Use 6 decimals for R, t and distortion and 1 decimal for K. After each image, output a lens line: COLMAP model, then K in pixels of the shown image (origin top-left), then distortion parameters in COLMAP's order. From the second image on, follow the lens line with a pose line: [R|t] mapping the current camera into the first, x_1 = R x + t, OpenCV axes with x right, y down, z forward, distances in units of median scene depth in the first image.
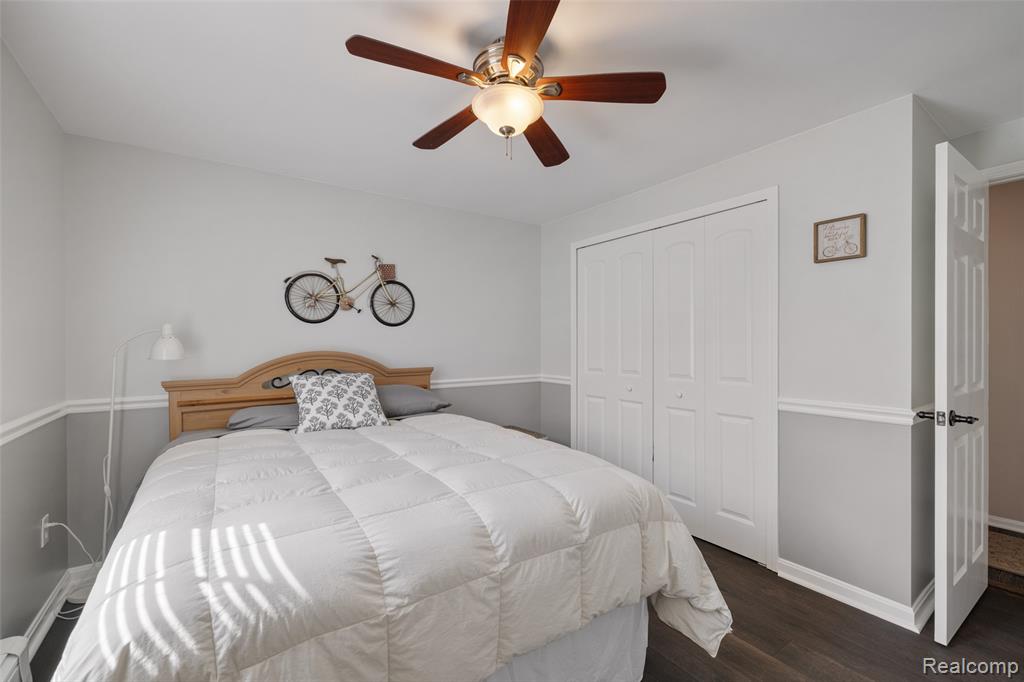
lens RADIAL K [[428.2, 0, 512.0], [0, 428.2, 341.0], [0, 0, 1]] dist [0.000270, 0.000051]
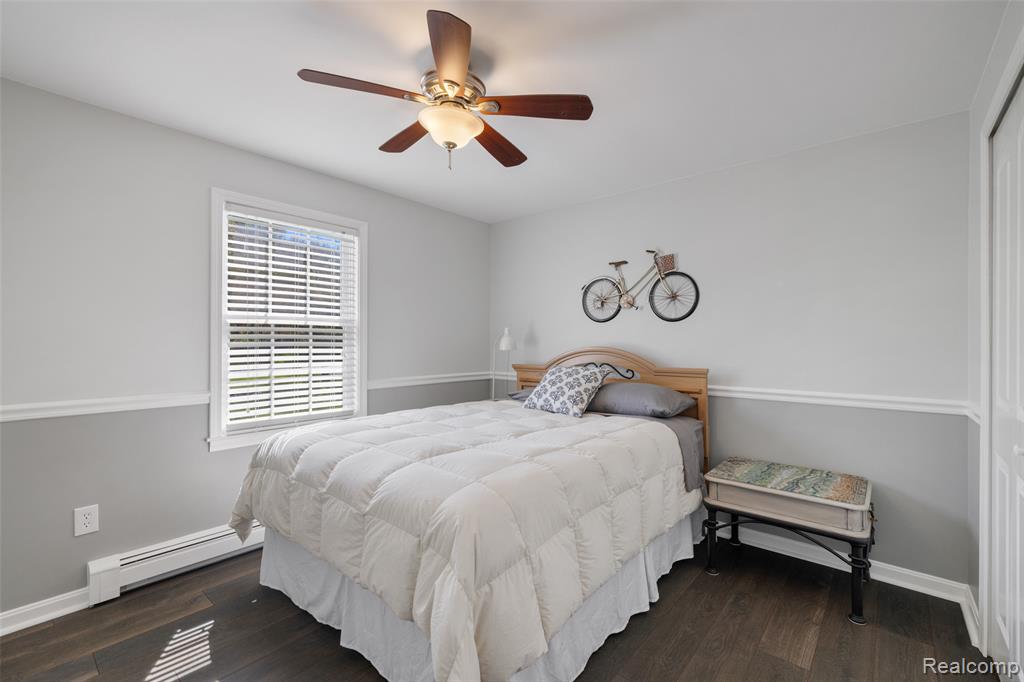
lens RADIAL K [[443.0, 0, 513.3], [0, 443.0, 337.3], [0, 0, 1]] dist [0.001811, 0.000389]
pose [[0.256027, -0.005544, -0.966654, 0.614730], [0.003166, 0.999983, -0.004897, 0.003375], [0.966665, -0.001807, 0.256040, 0.469953]]
